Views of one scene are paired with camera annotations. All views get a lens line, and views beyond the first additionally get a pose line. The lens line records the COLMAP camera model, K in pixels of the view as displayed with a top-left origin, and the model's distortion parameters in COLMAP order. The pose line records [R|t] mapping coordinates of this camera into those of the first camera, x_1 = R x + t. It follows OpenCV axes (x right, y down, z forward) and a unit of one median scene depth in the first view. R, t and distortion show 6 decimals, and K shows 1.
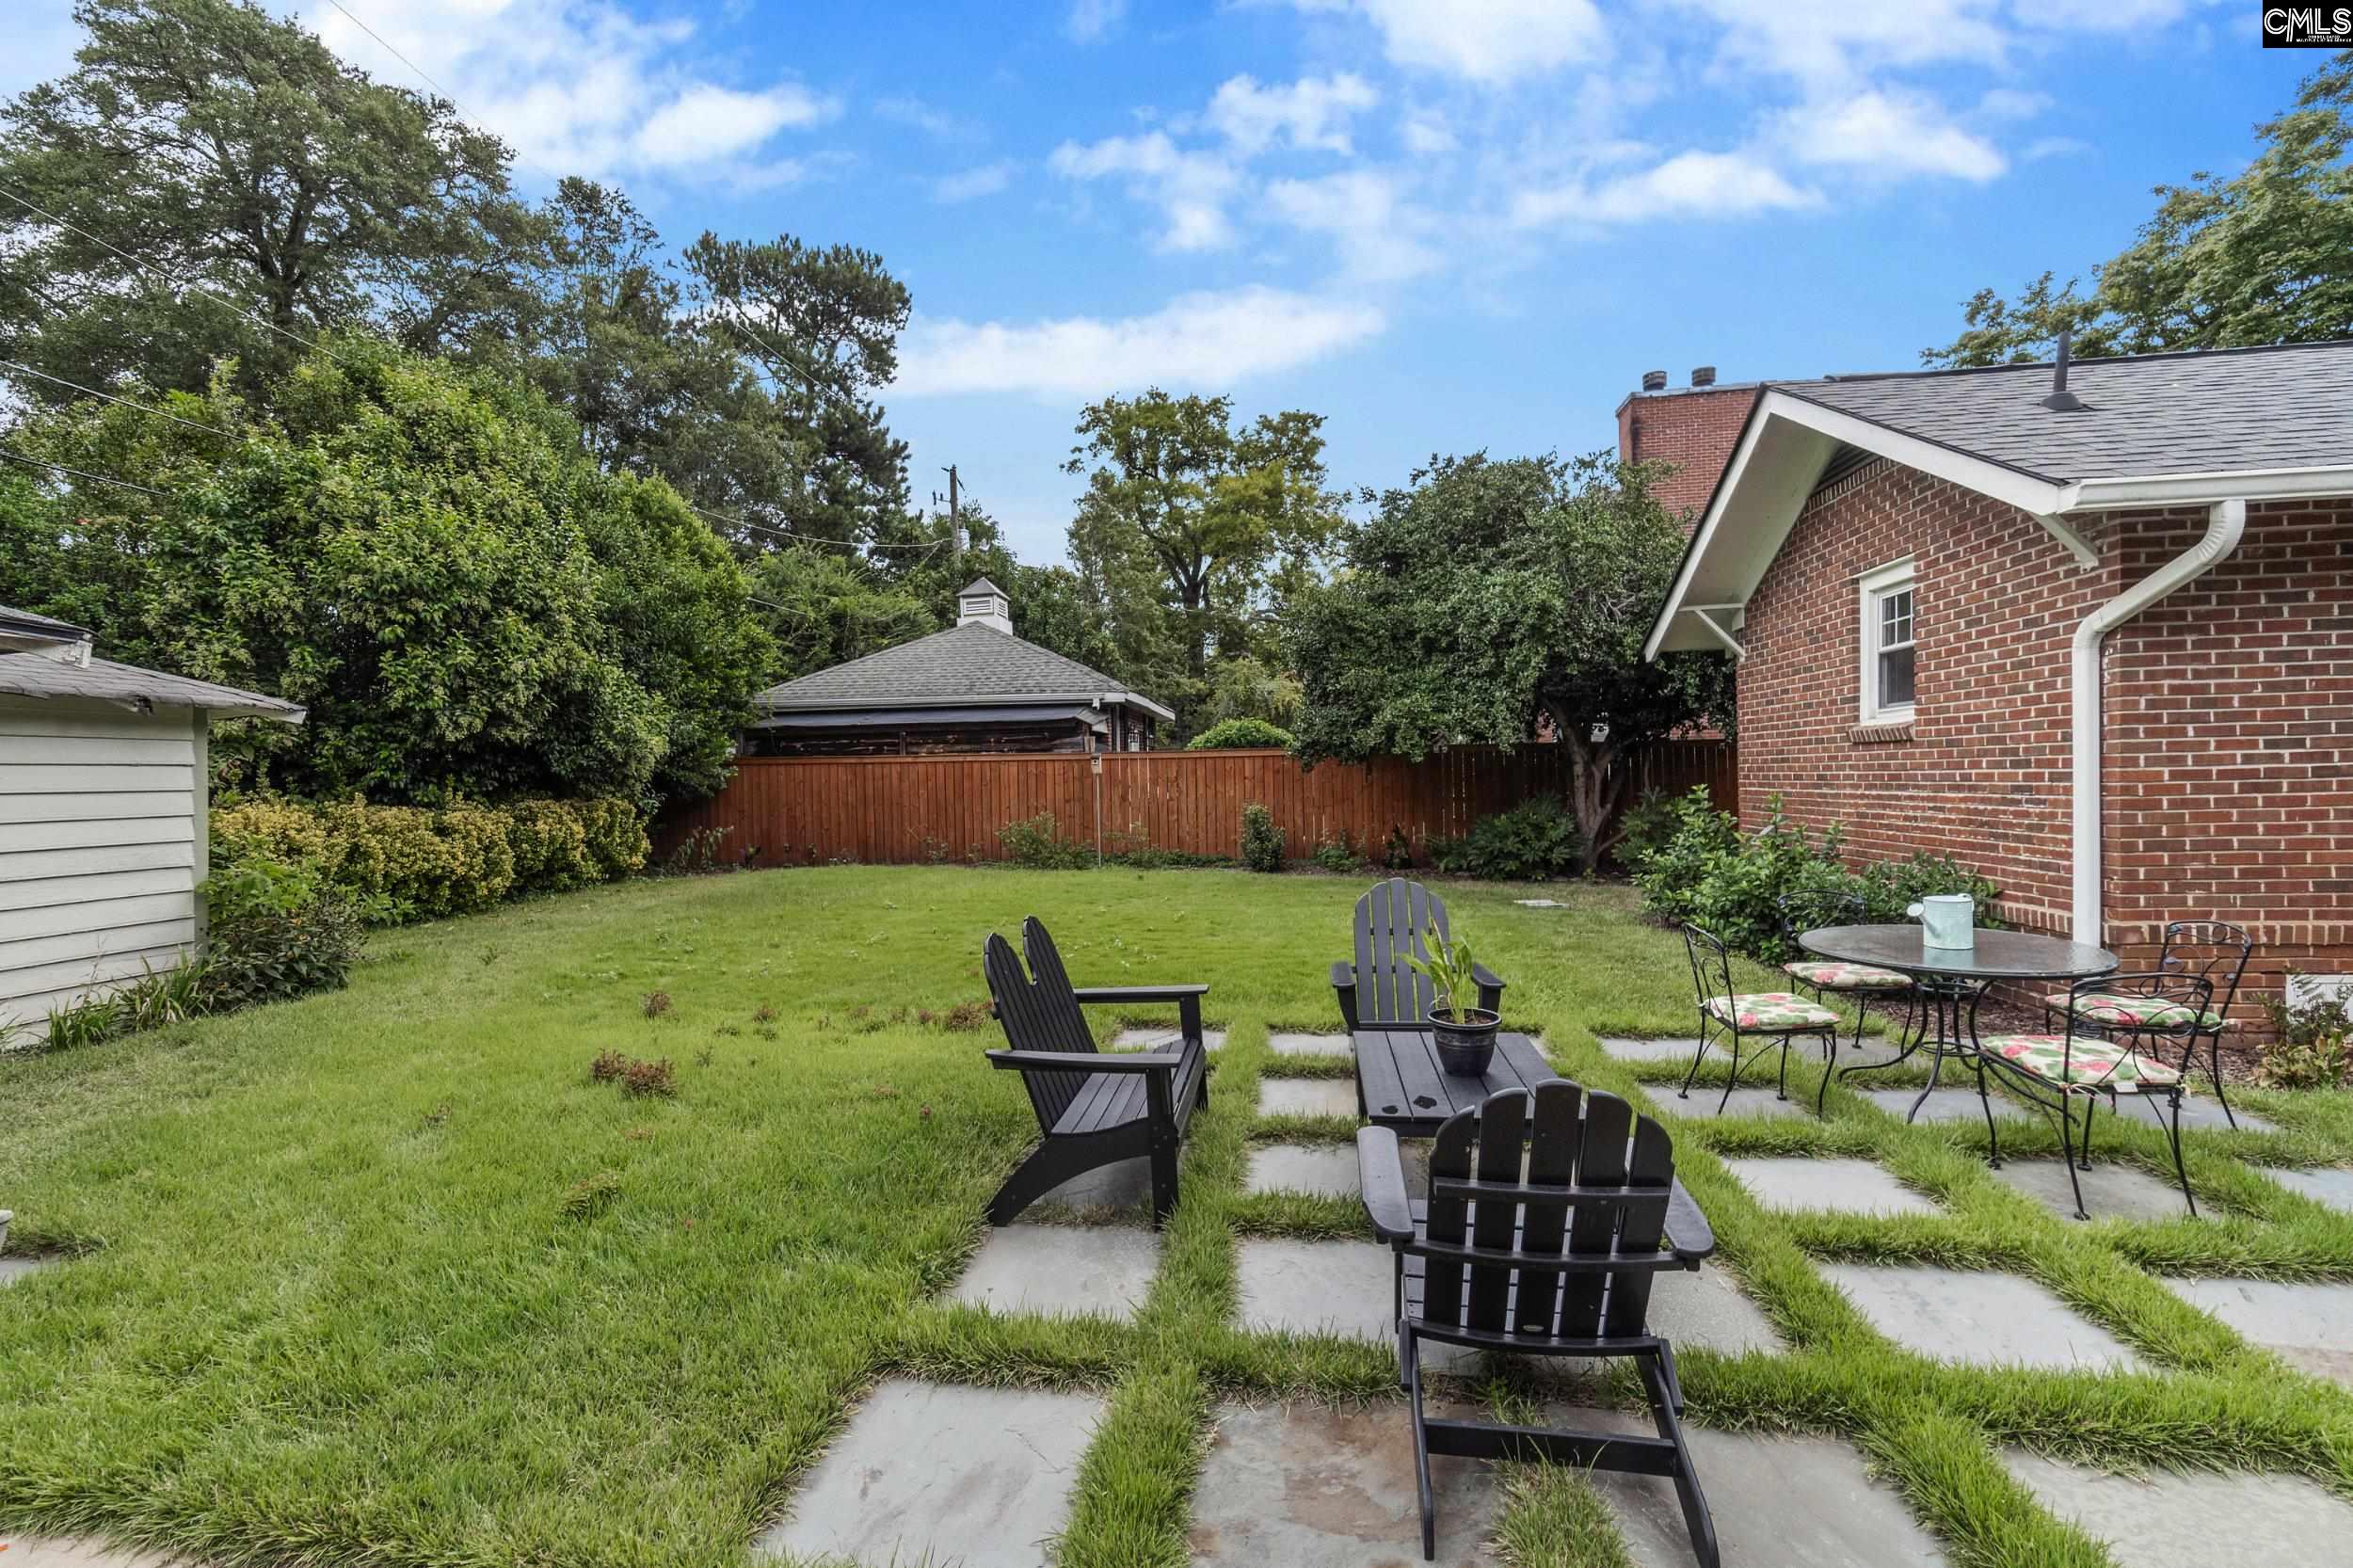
lens RADIAL K [[1027.8, 0, 1176.5], [0, 1027.8, 784.0], [0, 0, 1]] dist [-0.000415, 0.000769]
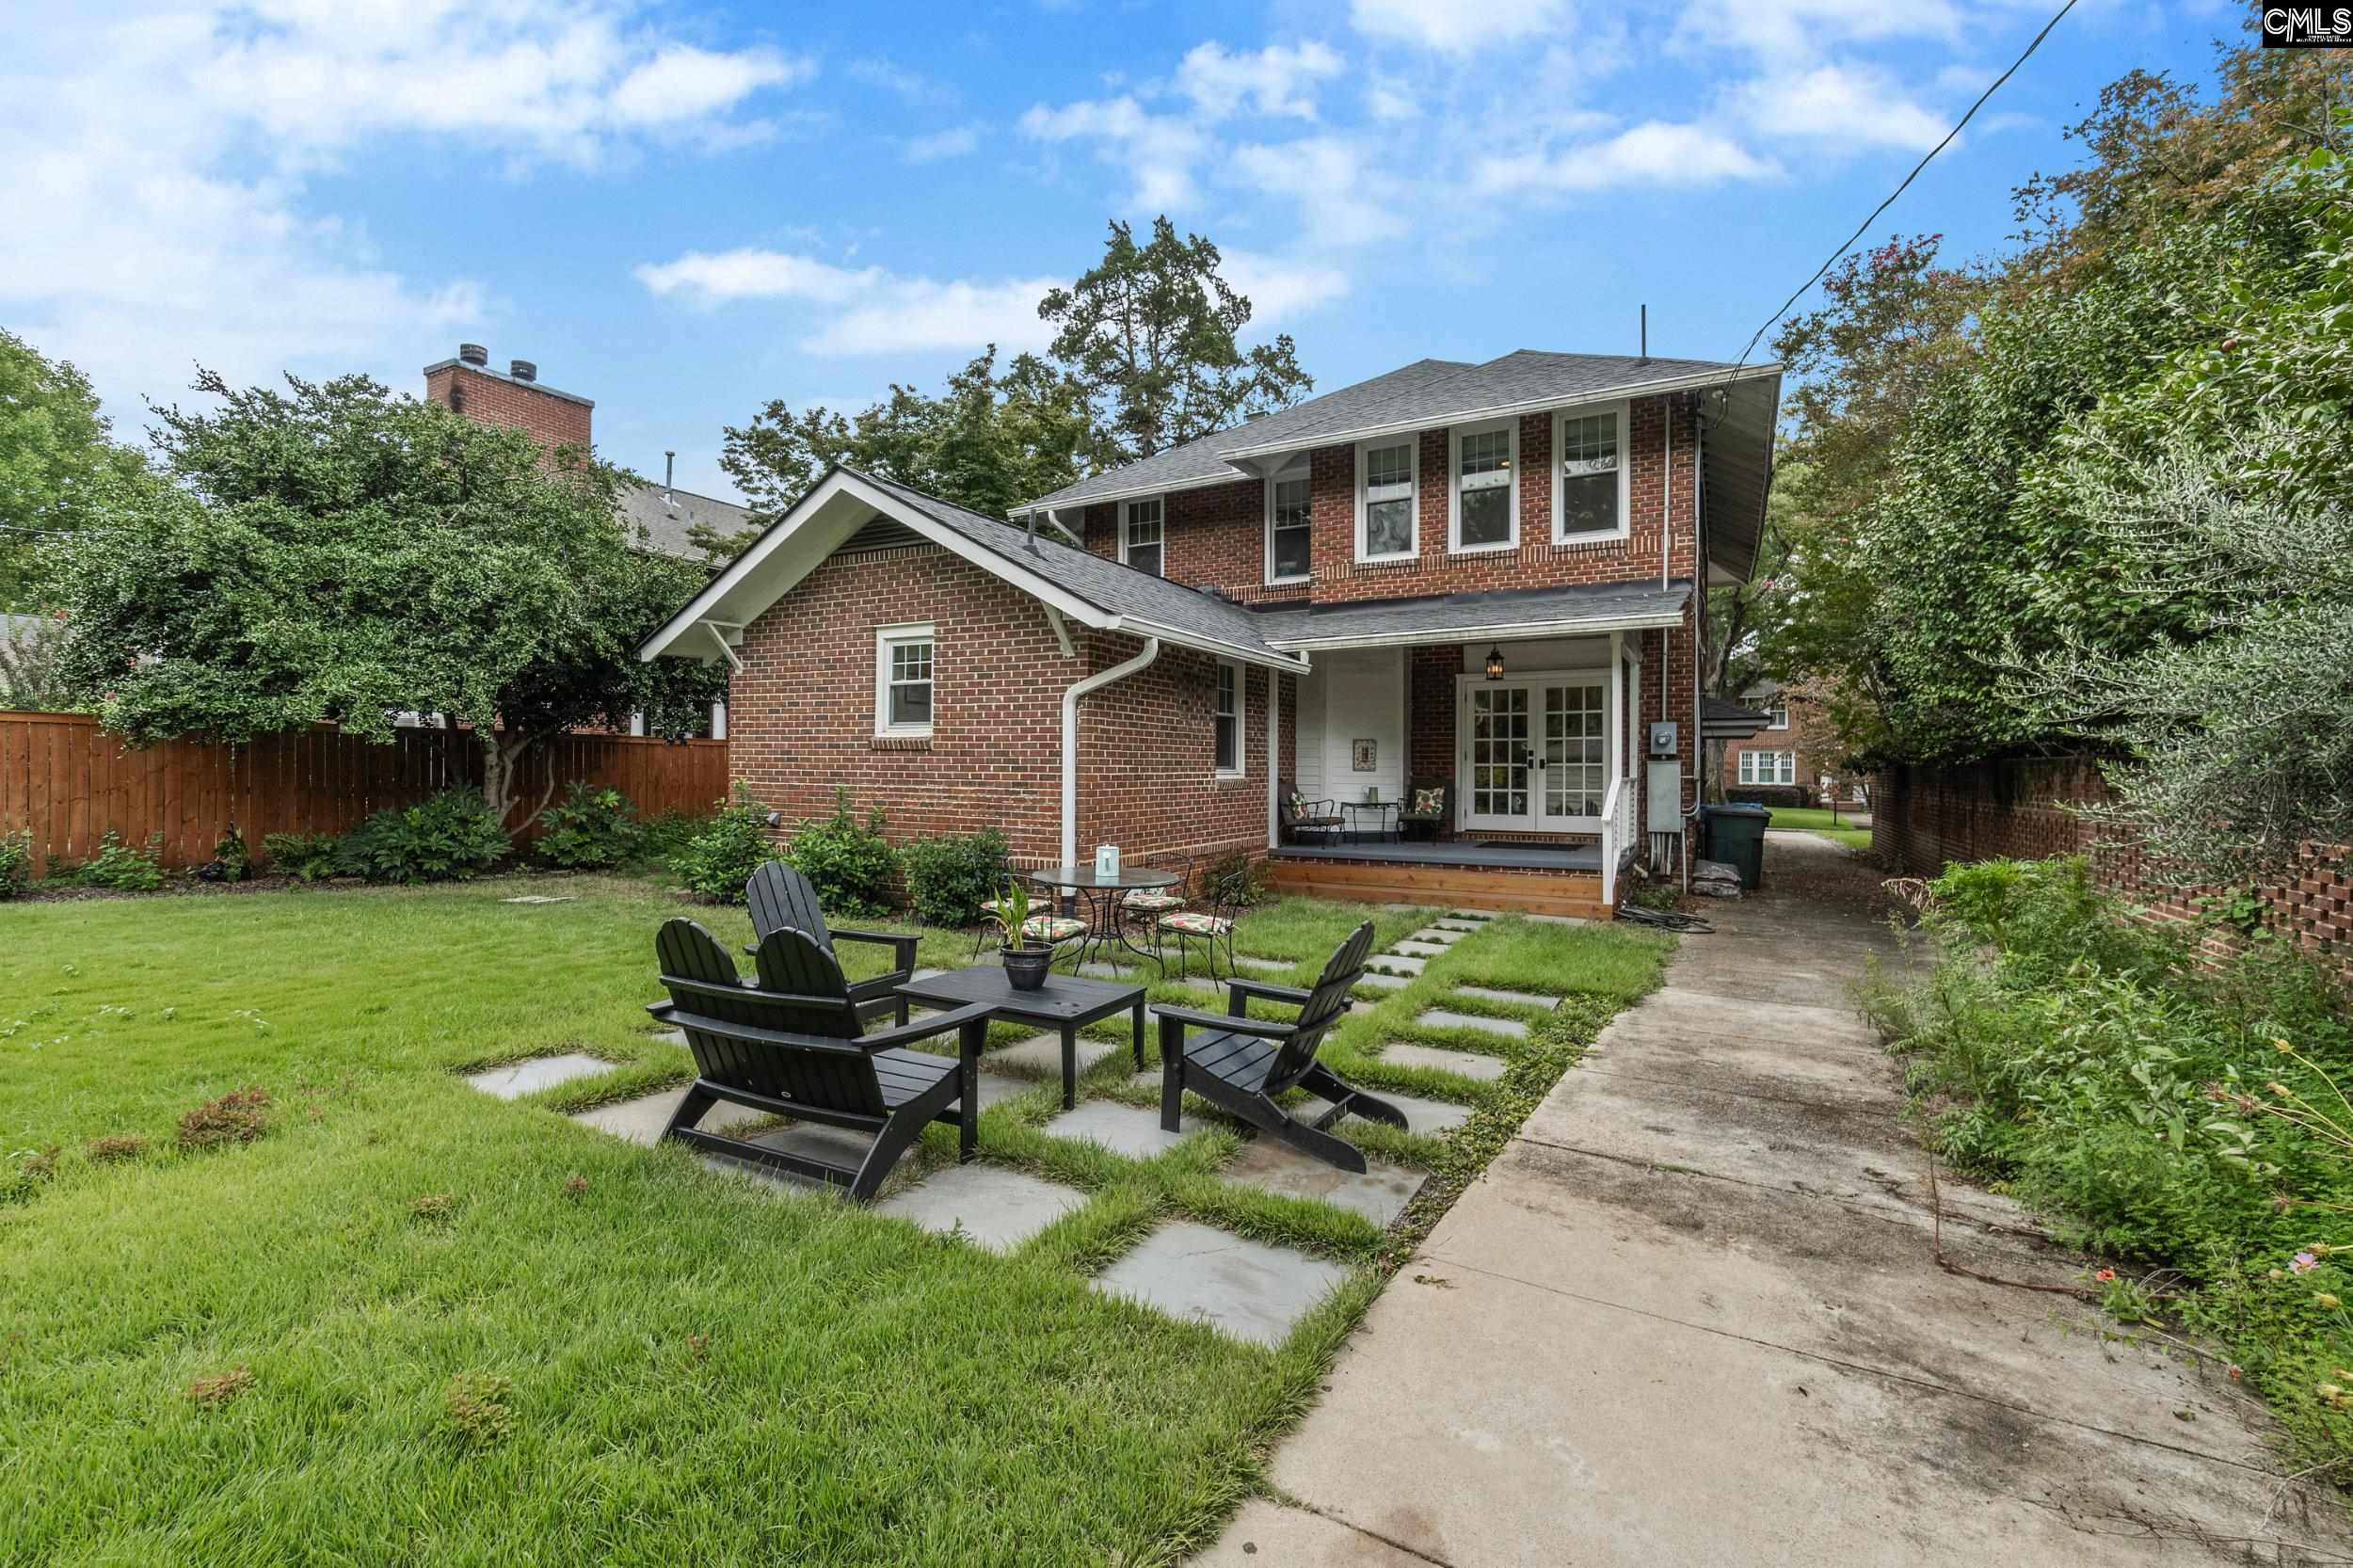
lens RADIAL K [[1000.8, 0, 1165.7], [0, 1000.8, 768.7], [0, 0, 1]] dist [-0.003491, -0.000084]
pose [[0.356157, 0.026223, 0.934058, -0.444128], [-0.015595, 0.999634, -0.022117, 0.008806], [-0.934296, -0.006690, 0.356435, 0.181017]]
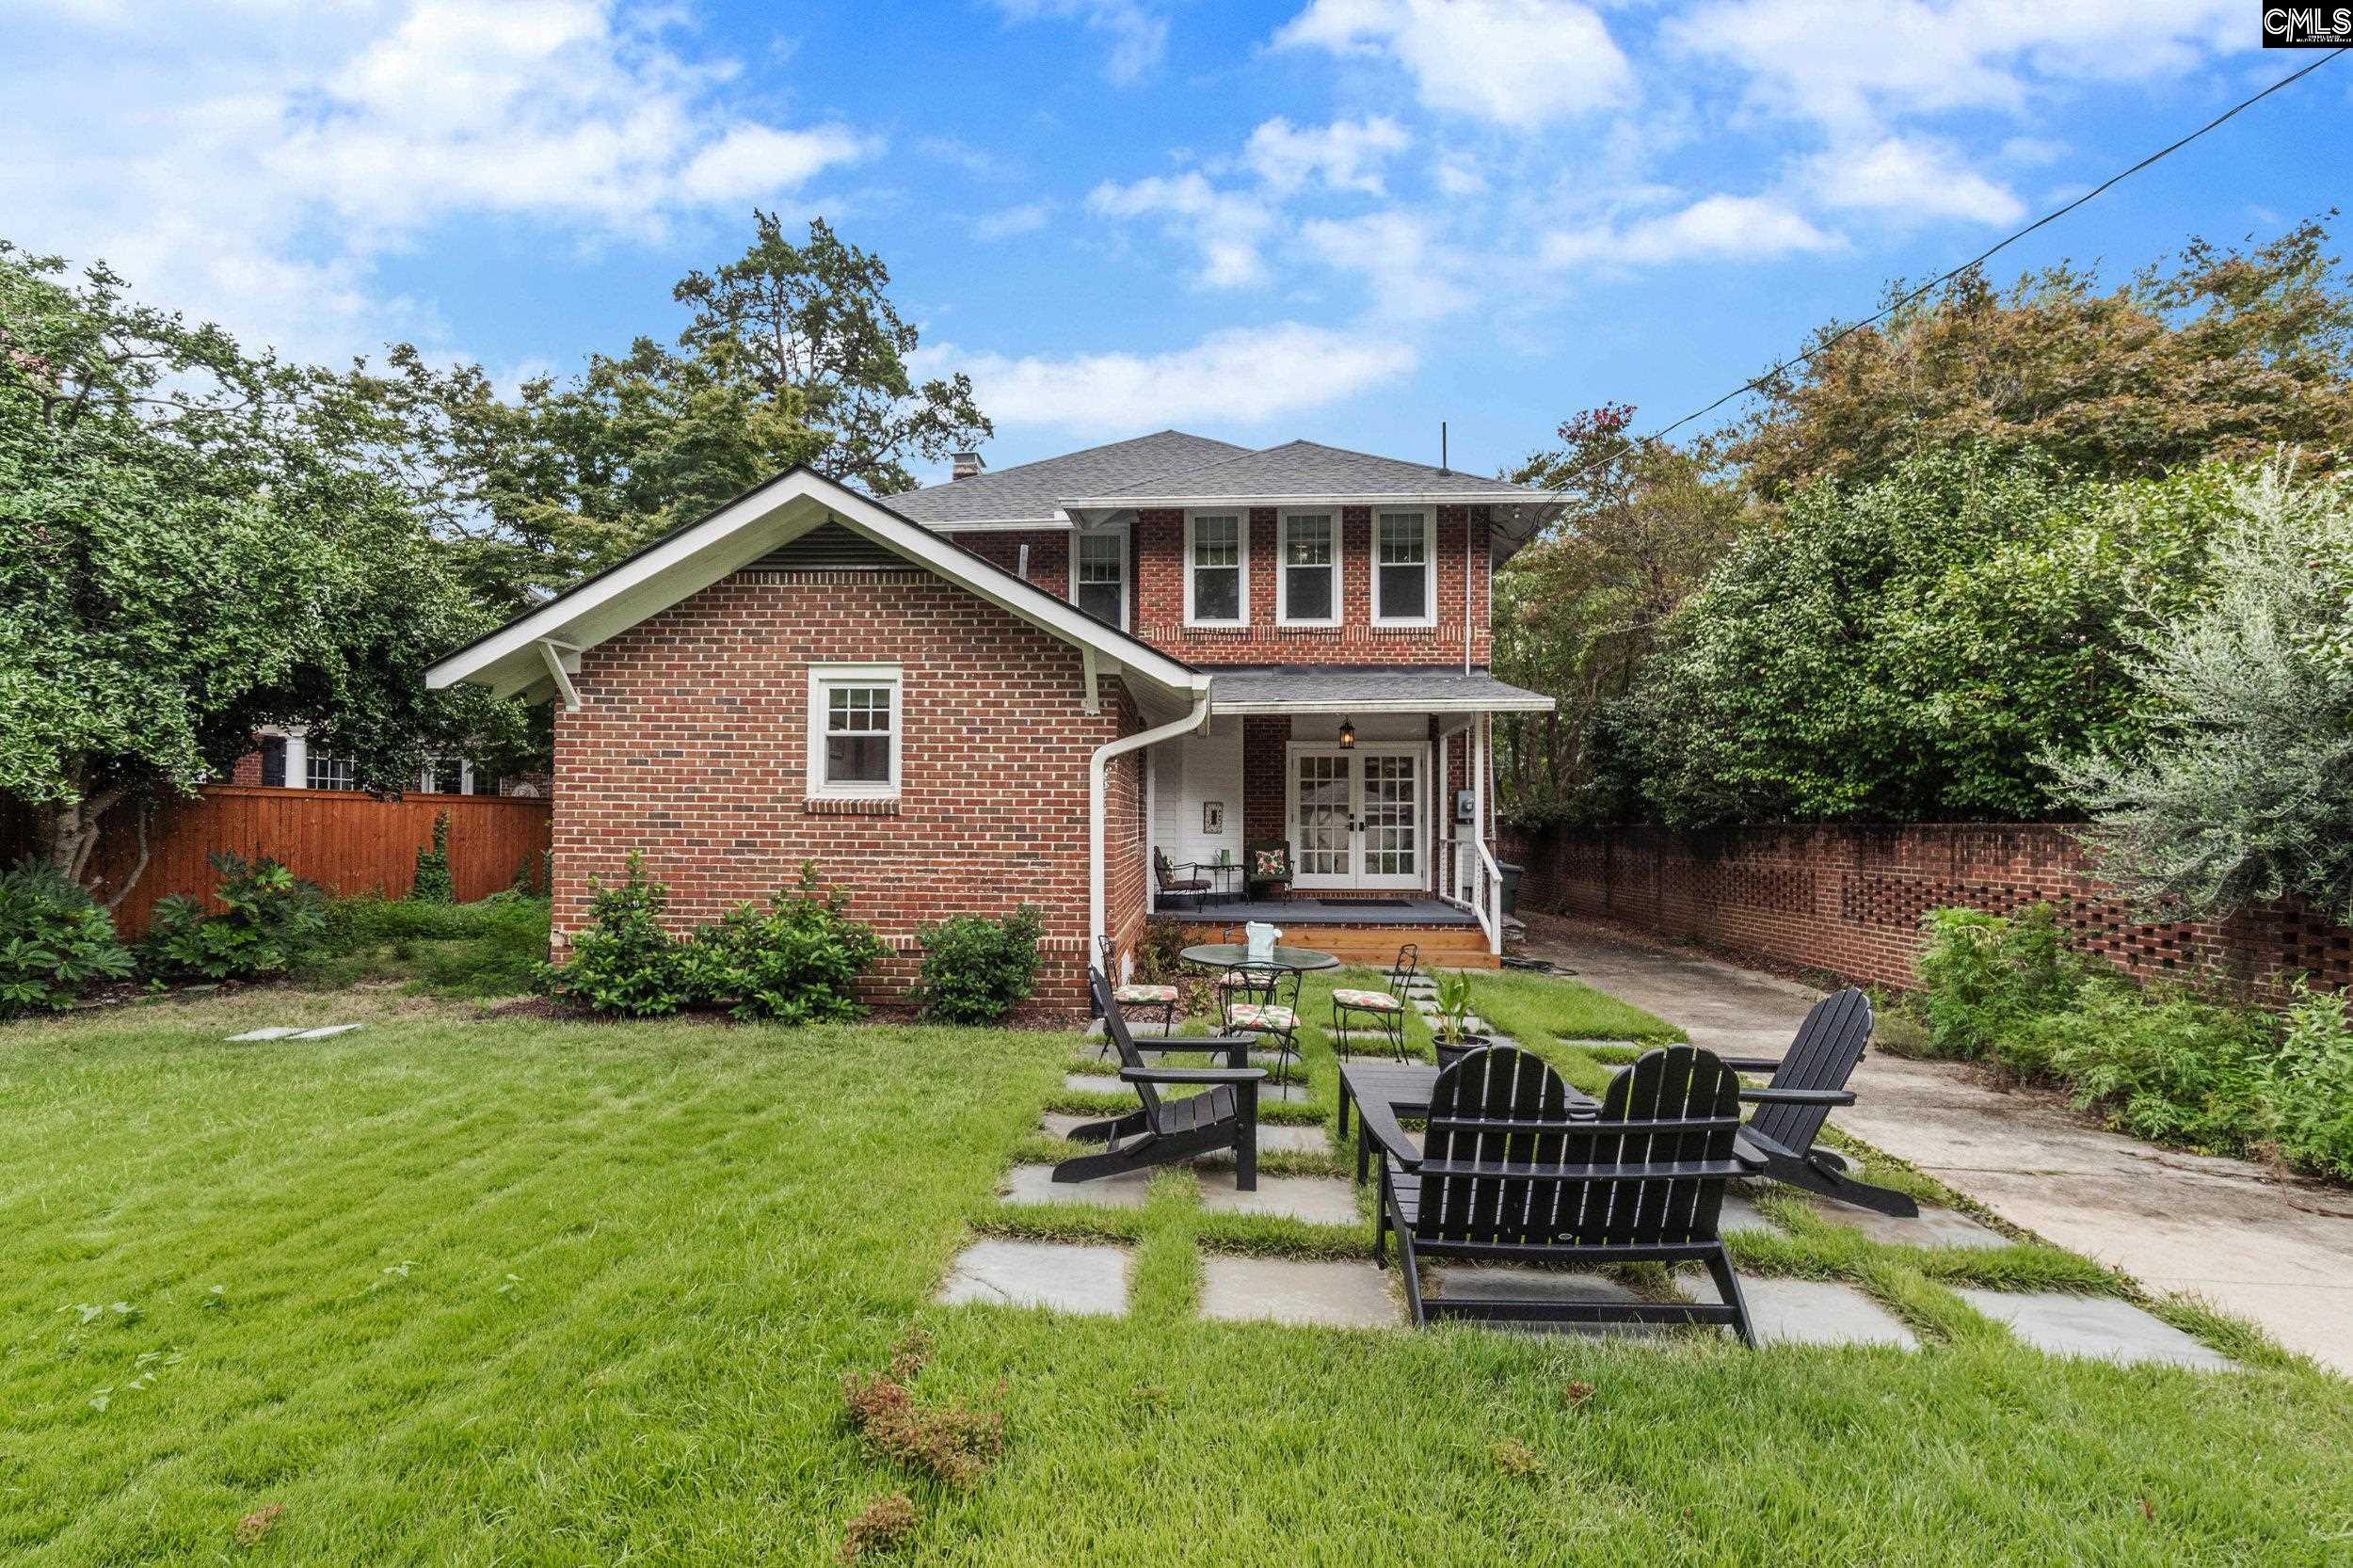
lens RADIAL K [[1012.8, 0, 1187.8], [0, 1012.8, 813.1], [0, 0, 1]] dist [-0.006316, 0.000548]
pose [[-0.077746, 0.035708, 0.996334, -0.470872], [-0.005831, 0.999325, -0.036271, -0.003178], [-0.996956, -0.008629, -0.077485, 0.704195]]
